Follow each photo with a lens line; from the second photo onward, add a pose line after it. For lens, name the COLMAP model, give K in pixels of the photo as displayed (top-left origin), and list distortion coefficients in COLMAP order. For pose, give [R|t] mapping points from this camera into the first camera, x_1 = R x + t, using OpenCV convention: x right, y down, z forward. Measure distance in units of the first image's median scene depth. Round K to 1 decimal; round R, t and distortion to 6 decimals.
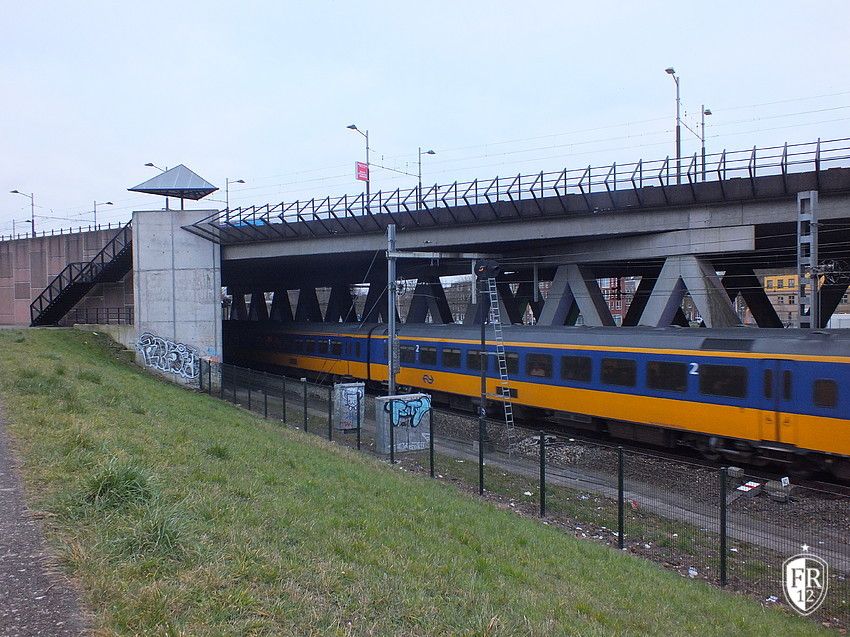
lens RADIAL K [[625.7, 0, 425.0], [0, 625.7, 318.5], [0, 0, 1]] dist [-0.008032, -0.002887]
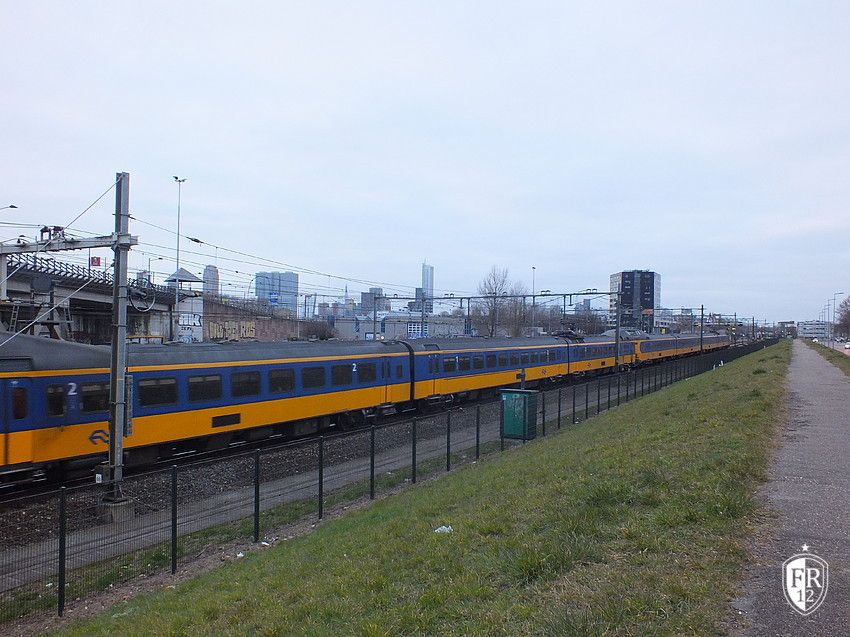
lens RADIAL K [[625.7, 0, 425.0], [0, 625.7, 318.5], [0, 0, 1]] dist [-0.008032, -0.002887]
pose [[-0.399245, 0.021677, 0.916588, -0.857804], [0.003274, 0.999748, -0.022217, -0.002648], [-0.916838, -0.005869, -0.399216, 1.220242]]
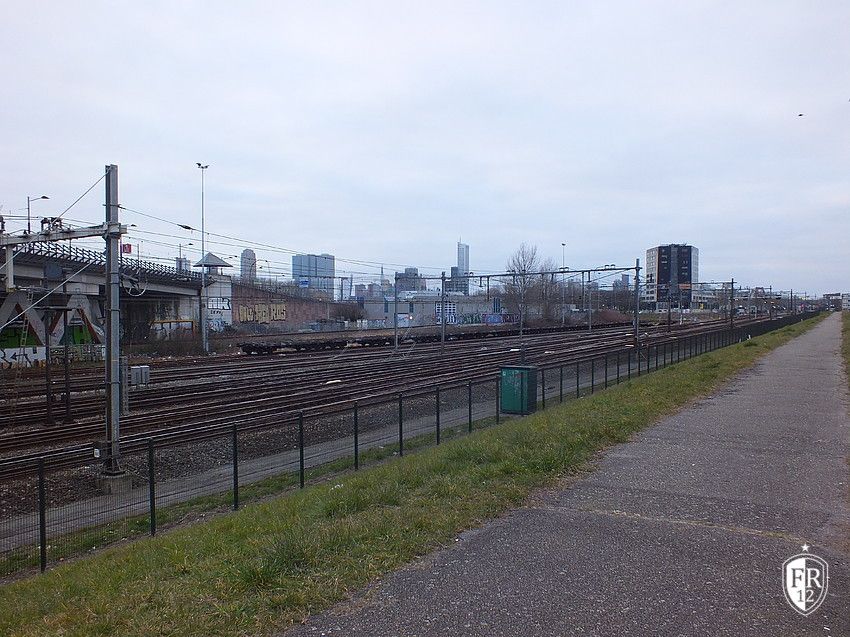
lens RADIAL K [[625.7, 0, 425.0], [0, 625.7, 318.5], [0, 0, 1]] dist [-0.008032, -0.002887]
pose [[-0.352388, -0.001390, 0.935853, -0.905945], [0.021818, 0.999715, 0.009701, -0.000452], [-0.935600, 0.023837, -0.352257, 1.168151]]
